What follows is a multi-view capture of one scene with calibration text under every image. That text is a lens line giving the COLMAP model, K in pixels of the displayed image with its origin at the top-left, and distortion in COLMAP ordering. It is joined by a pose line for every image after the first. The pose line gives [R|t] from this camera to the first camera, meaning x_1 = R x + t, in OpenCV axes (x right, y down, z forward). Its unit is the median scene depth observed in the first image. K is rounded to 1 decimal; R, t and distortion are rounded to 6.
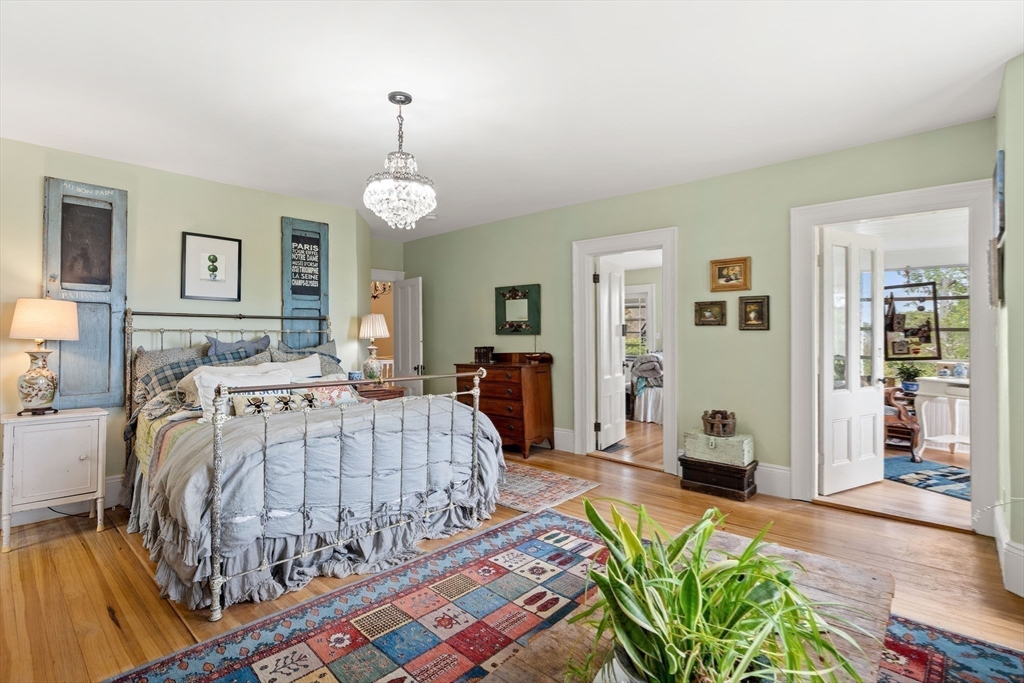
lens RADIAL K [[487.0, 0, 508.5], [0, 487.0, 336.0], [0, 0, 1]] dist [0.001005, 0.000003]
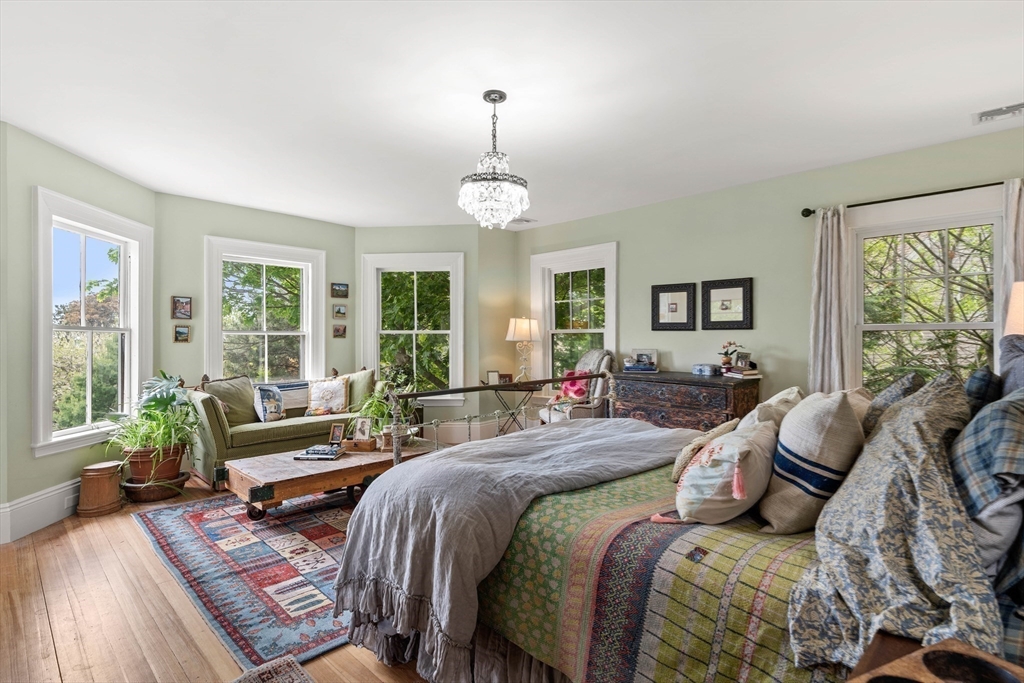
lens RADIAL K [[520.6, 0, 509.0], [0, 520.6, 339.3], [0, 0, 1]] dist [-0.006402, -0.000143]
pose [[-0.999132, 0.005693, 0.041264, -0.275269], [0.005892, 0.999972, 0.004711, -0.001849], [-0.041236, 0.004950, -0.999137, 1.933816]]
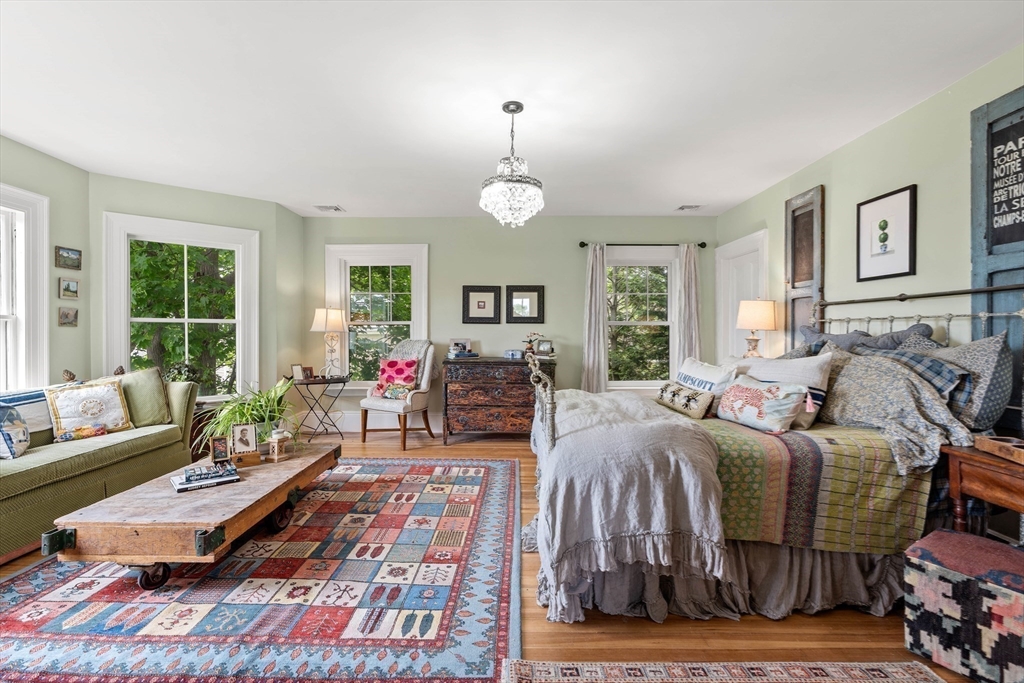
lens RADIAL K [[471.6, 0, 512.0], [0, 471.6, 333.7], [0, 0, 1]] dist [-0.002325, 0.000065]
pose [[-0.734866, 0.003558, -0.678203, 0.475994], [0.000147, 0.999987, 0.005086, 0.012272], [0.678212, 0.003637, -0.734857, 1.679628]]
